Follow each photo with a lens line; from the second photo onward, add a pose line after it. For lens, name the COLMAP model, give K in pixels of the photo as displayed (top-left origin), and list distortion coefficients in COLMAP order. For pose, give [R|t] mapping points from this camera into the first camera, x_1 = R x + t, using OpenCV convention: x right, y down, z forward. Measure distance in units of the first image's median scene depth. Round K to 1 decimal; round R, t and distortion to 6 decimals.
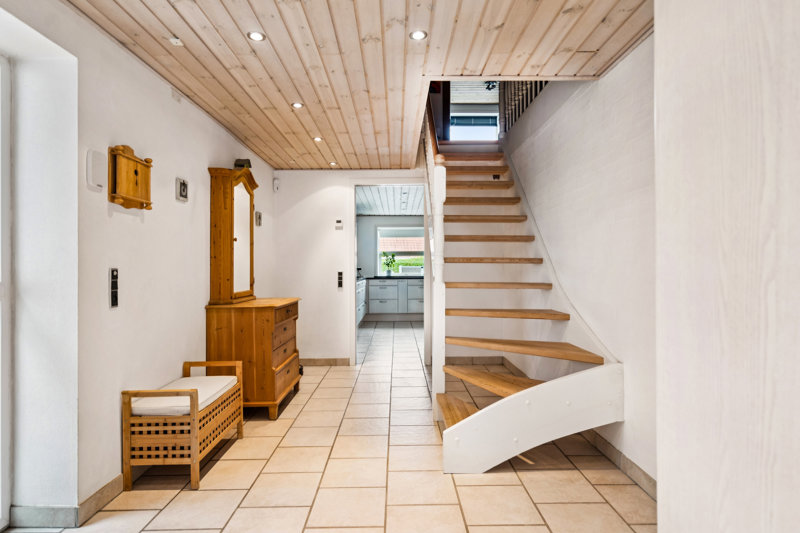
lens RADIAL K [[433.3, 0, 399.4], [0, 433.3, 268.0], [0, 0, 1]] dist [0.000552, 0.000162]
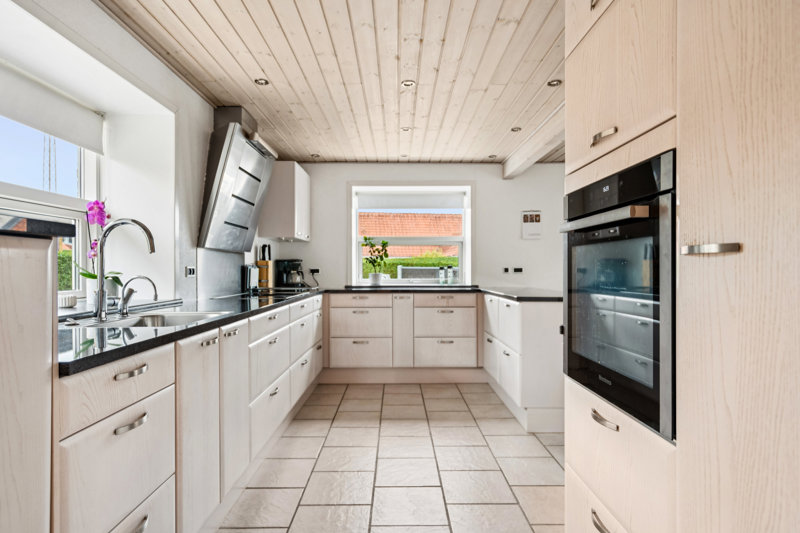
lens RADIAL K [[433.3, 0, 396.8], [0, 433.3, 268.0], [0, 0, 1]] dist [0.000552, 0.000162]
pose [[0.999977, 0.002423, -0.006375, 0.003798], [-0.002441, 0.999993, -0.002709, -0.000412], [0.006368, 0.002725, 0.999976, 0.528069]]
